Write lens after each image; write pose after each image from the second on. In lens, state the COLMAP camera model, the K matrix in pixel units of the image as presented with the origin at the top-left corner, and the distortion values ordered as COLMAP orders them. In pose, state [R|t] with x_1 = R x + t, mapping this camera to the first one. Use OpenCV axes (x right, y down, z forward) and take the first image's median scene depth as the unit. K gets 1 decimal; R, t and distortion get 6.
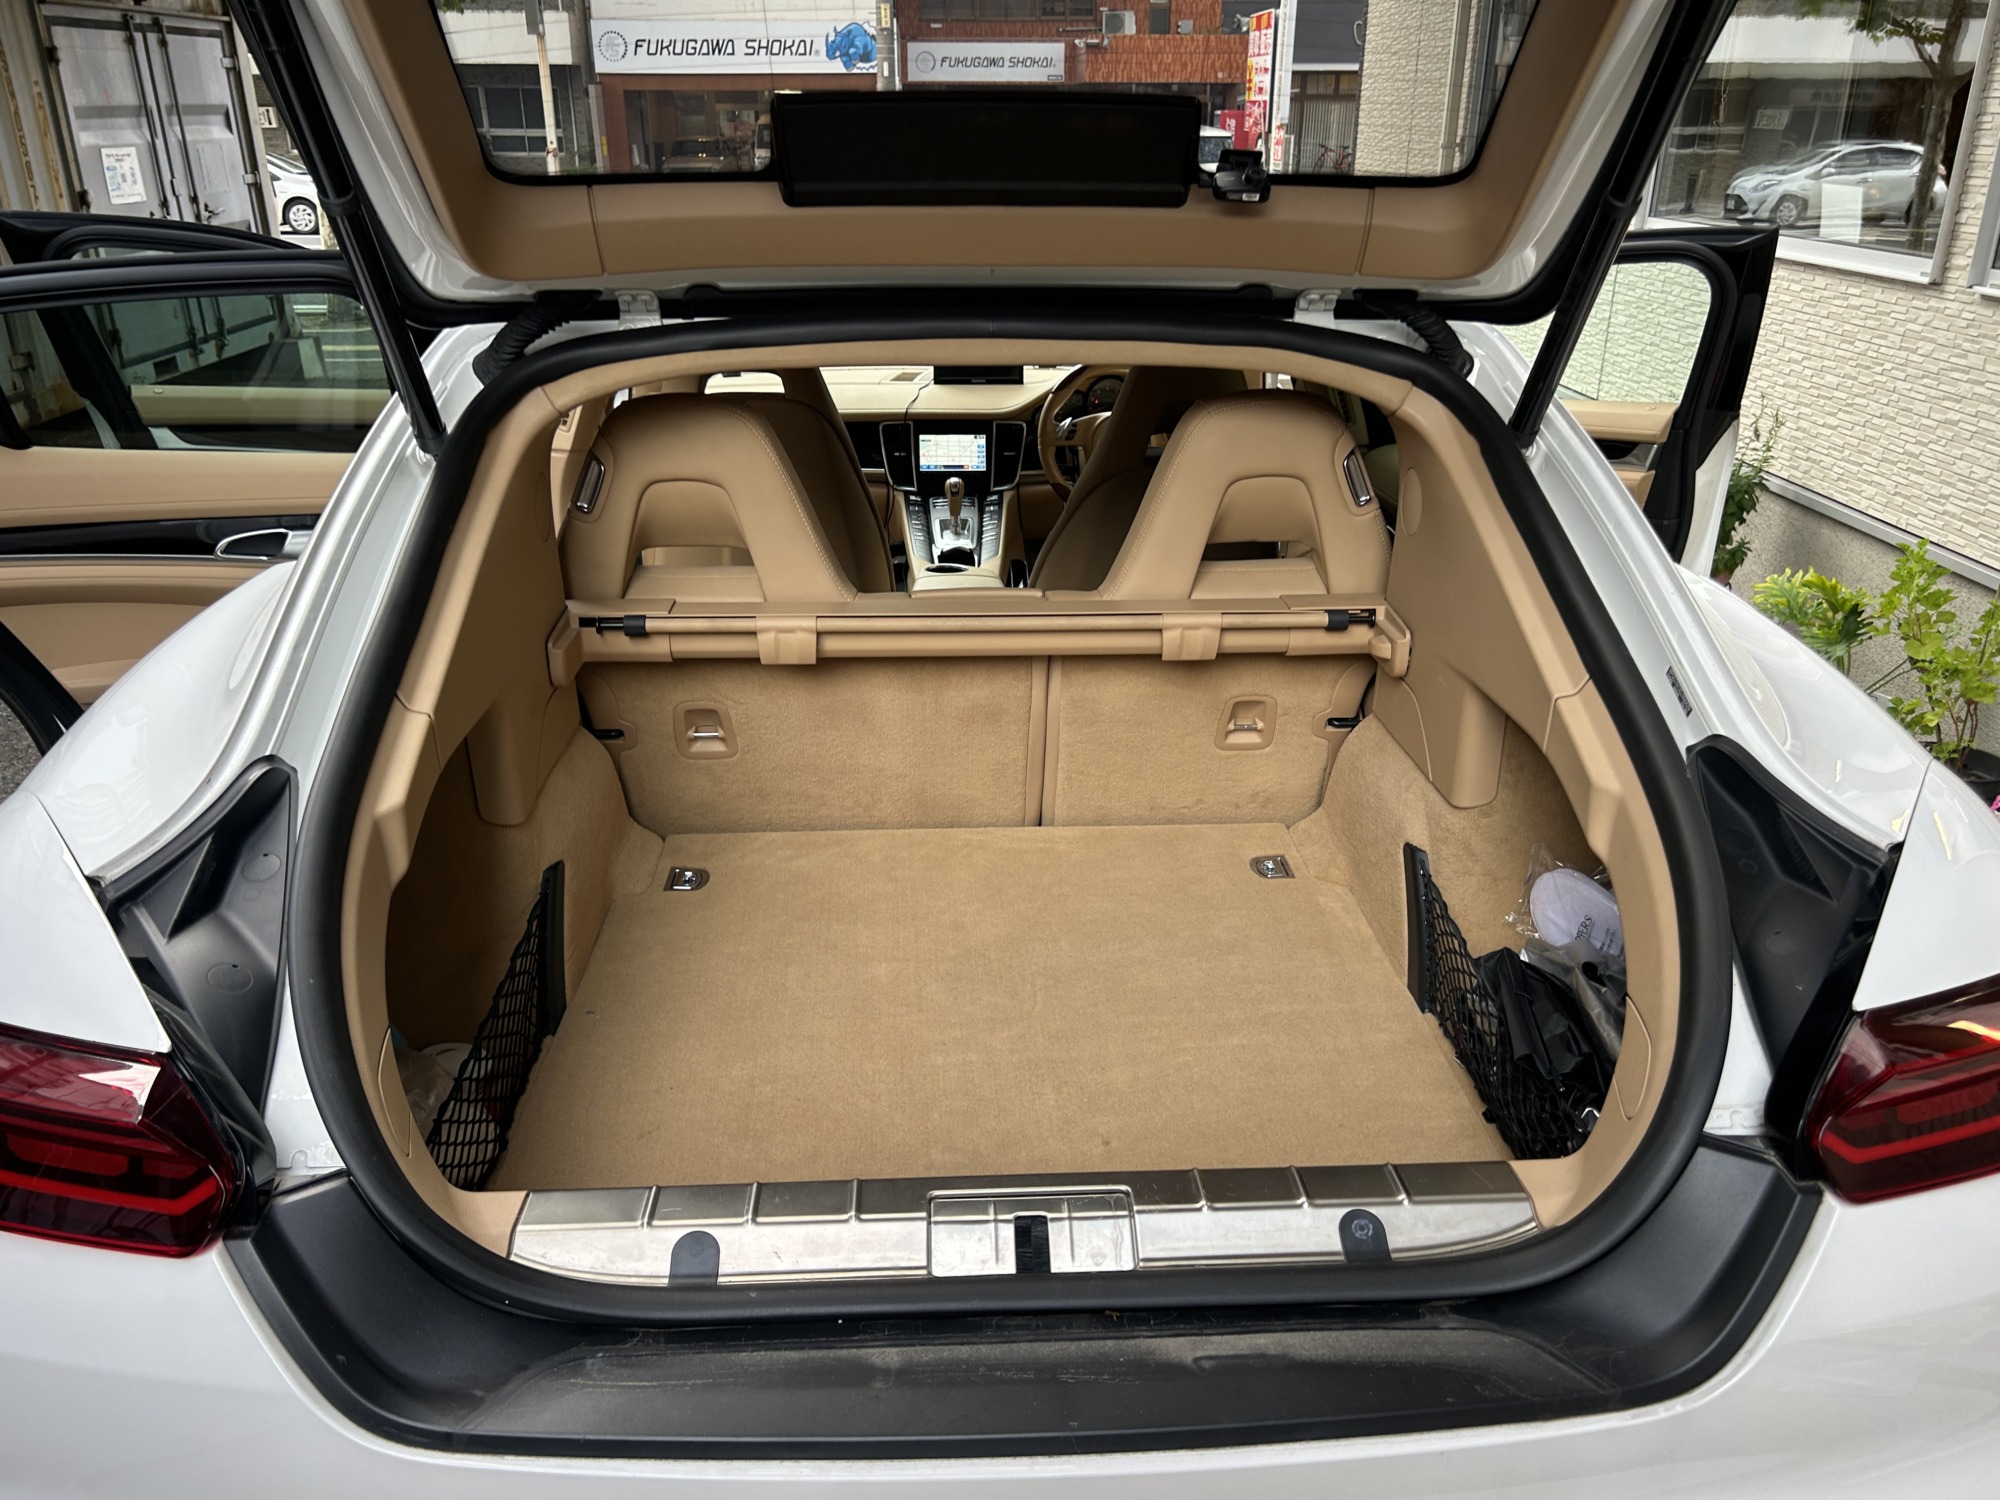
lens RADIAL K [[1487.7, 0, 1014.9], [0, 1487.7, 765.3], [0, 0, 1]] dist [0.071194, -0.085075]
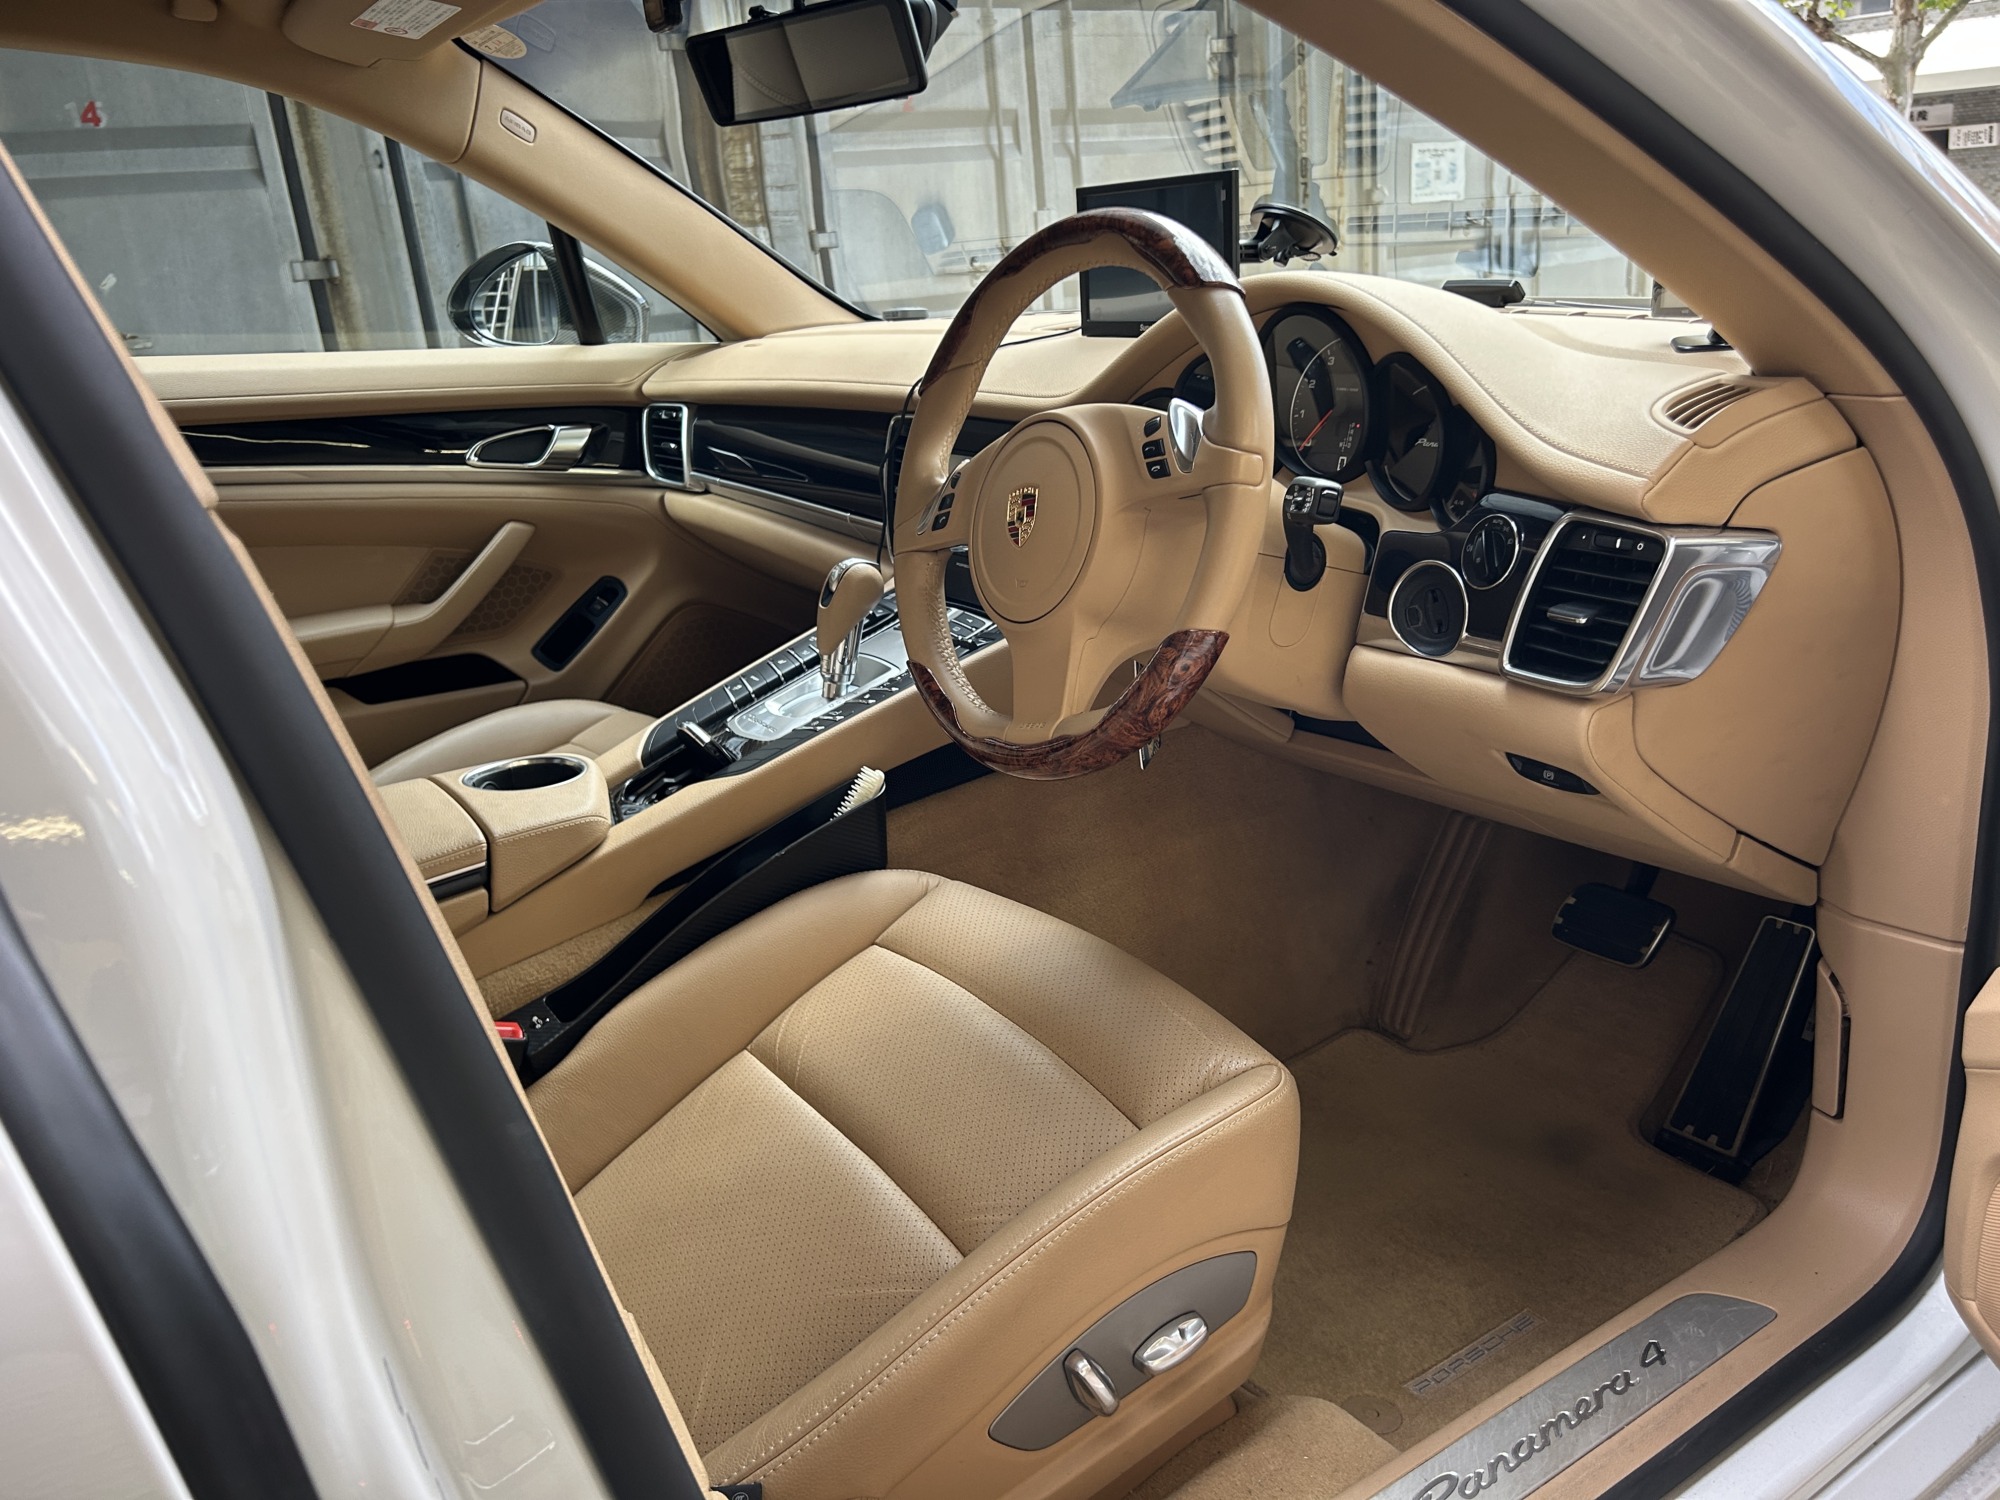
lens RADIAL K [[1496.1, 0, 1008.7], [0, 1496.1, 764.1], [0, 0, 1]] dist [0.021718, 0.000835]
pose [[0.516302, 0.245308, -0.820522, 0.130908], [-0.269634, 0.955935, 0.116129, -0.082975], [0.812853, 0.161283, 0.559695, 0.344894]]
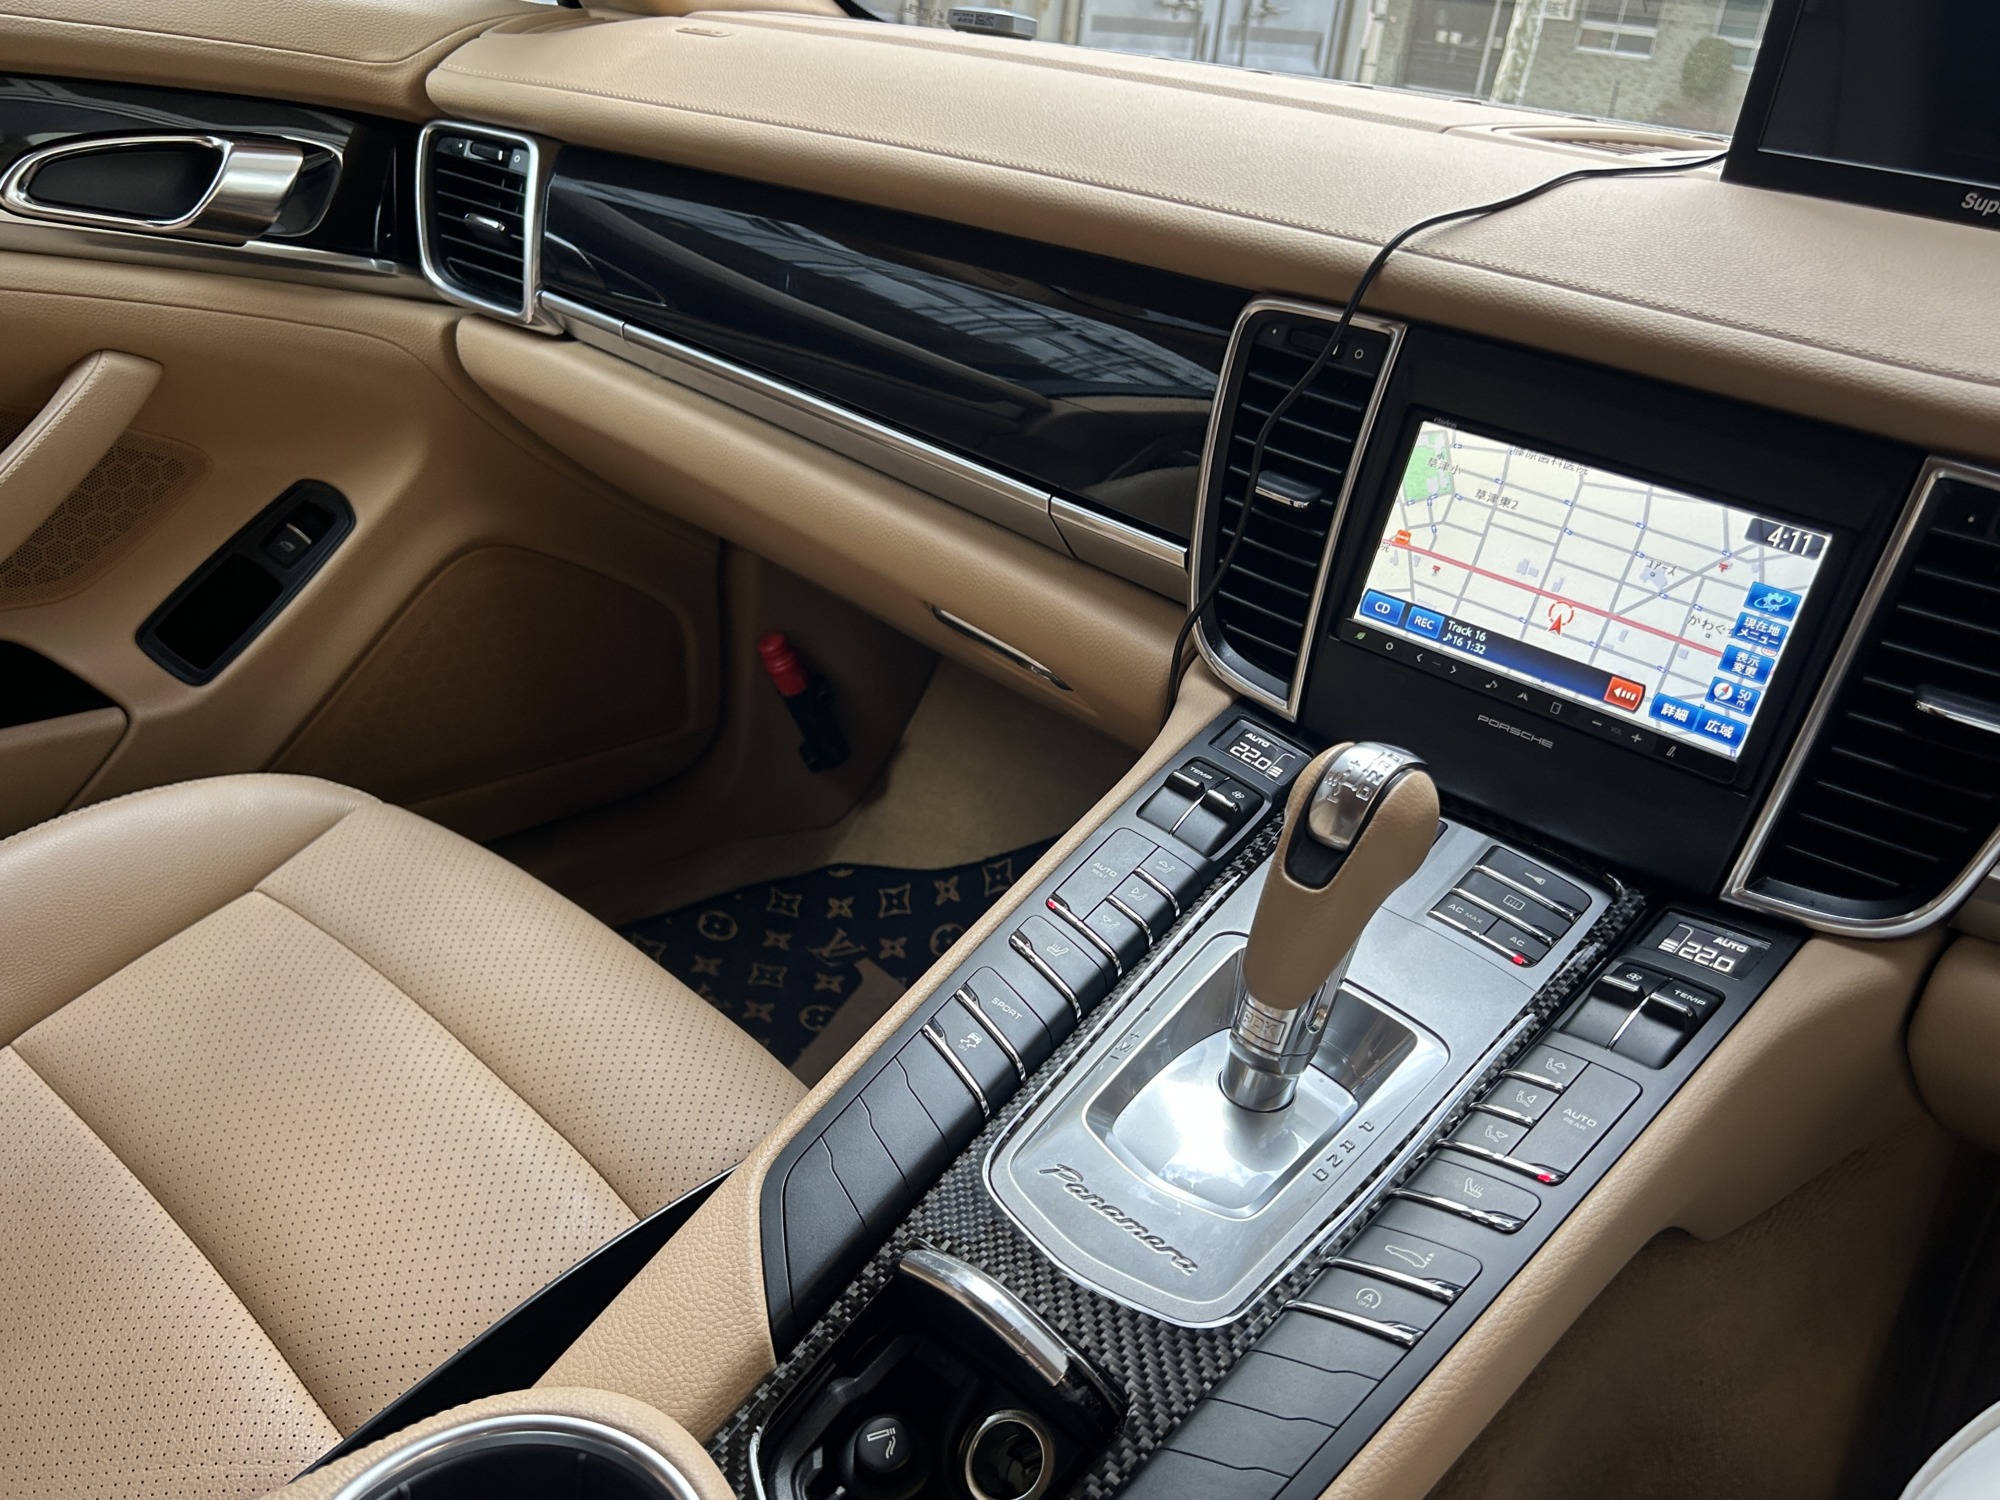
lens RADIAL K [[1591.2, 0, 996.7], [0, 1591.2, 771.5], [0, 0, 1]] dist [0.008551, 0.003134]
pose [[0.711031, 0.383599, -0.589311, 0.009506], [-0.374144, 0.915992, 0.144824, -0.083235], [0.595358, 0.117513, 0.794820, 0.359884]]
